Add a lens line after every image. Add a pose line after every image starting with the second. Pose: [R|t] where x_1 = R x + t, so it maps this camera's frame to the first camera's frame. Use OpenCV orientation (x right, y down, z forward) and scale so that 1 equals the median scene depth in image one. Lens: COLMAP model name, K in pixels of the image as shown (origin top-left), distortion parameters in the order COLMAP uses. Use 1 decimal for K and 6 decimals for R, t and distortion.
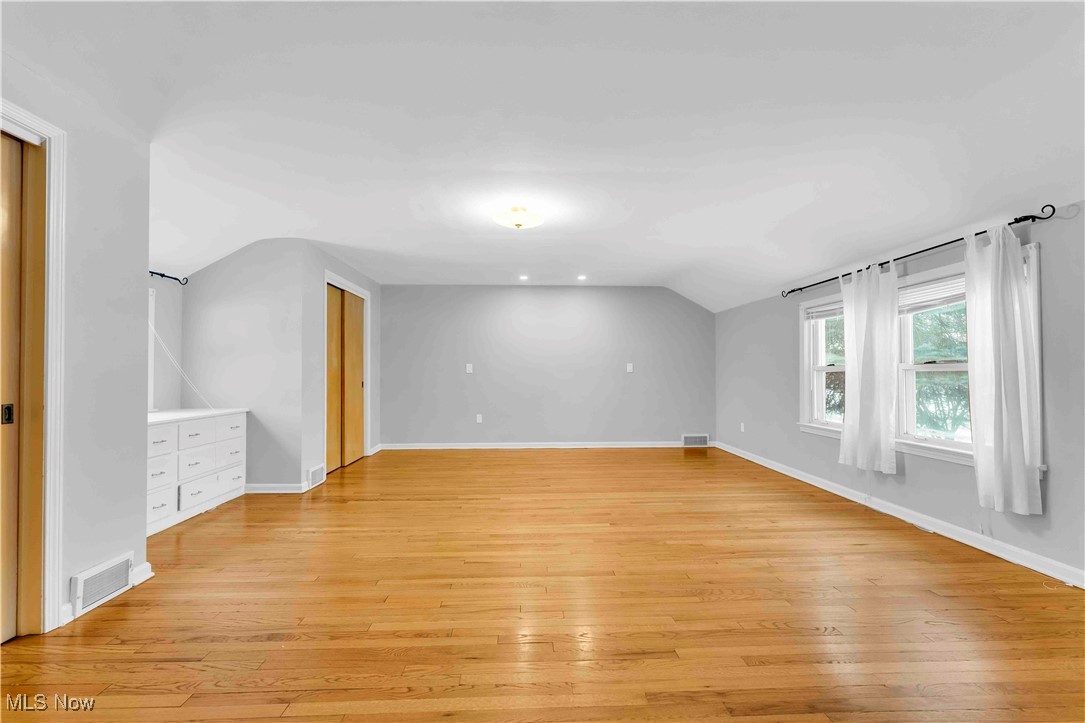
lens RADIAL K [[438.4, 0, 540.7], [0, 438.4, 367.9], [0, 0, 1]] dist [0.001145, -0.000112]
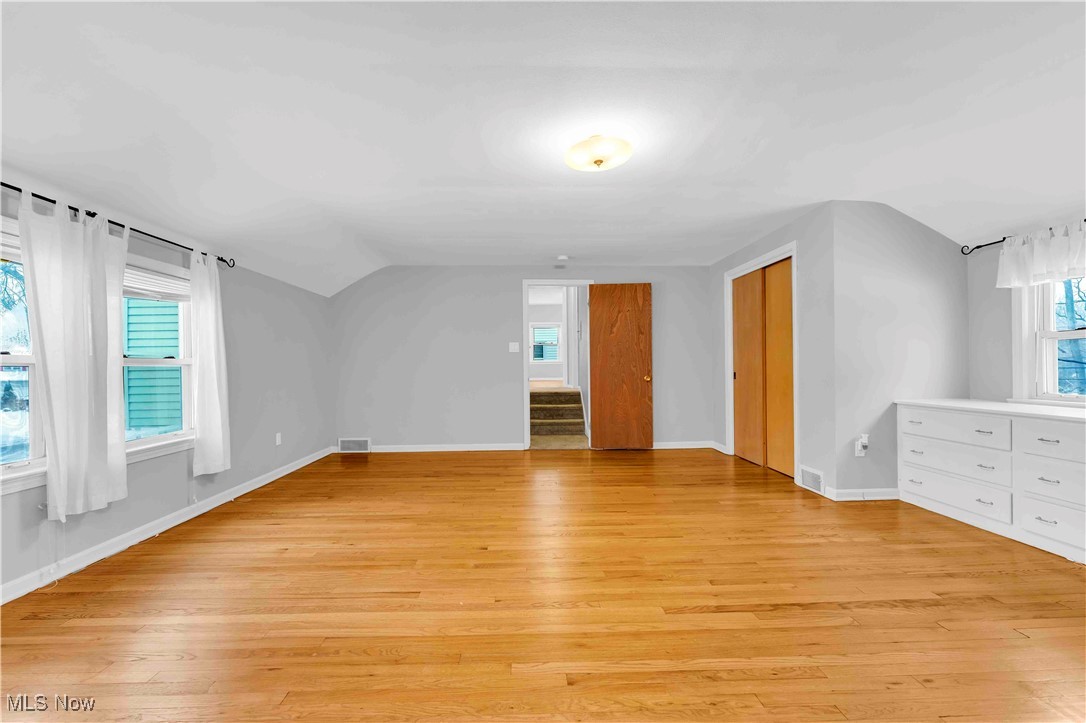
lens RADIAL K [[432.2, 0, 535.6], [0, 432.2, 366.2], [0, 0, 1]] dist [-0.001948, -0.000052]
pose [[-0.999788, 0.012716, 0.016186, 0.051860], [0.012527, 0.999852, -0.011765, 0.028690], [-0.016333, -0.011560, -0.999800, 1.841784]]
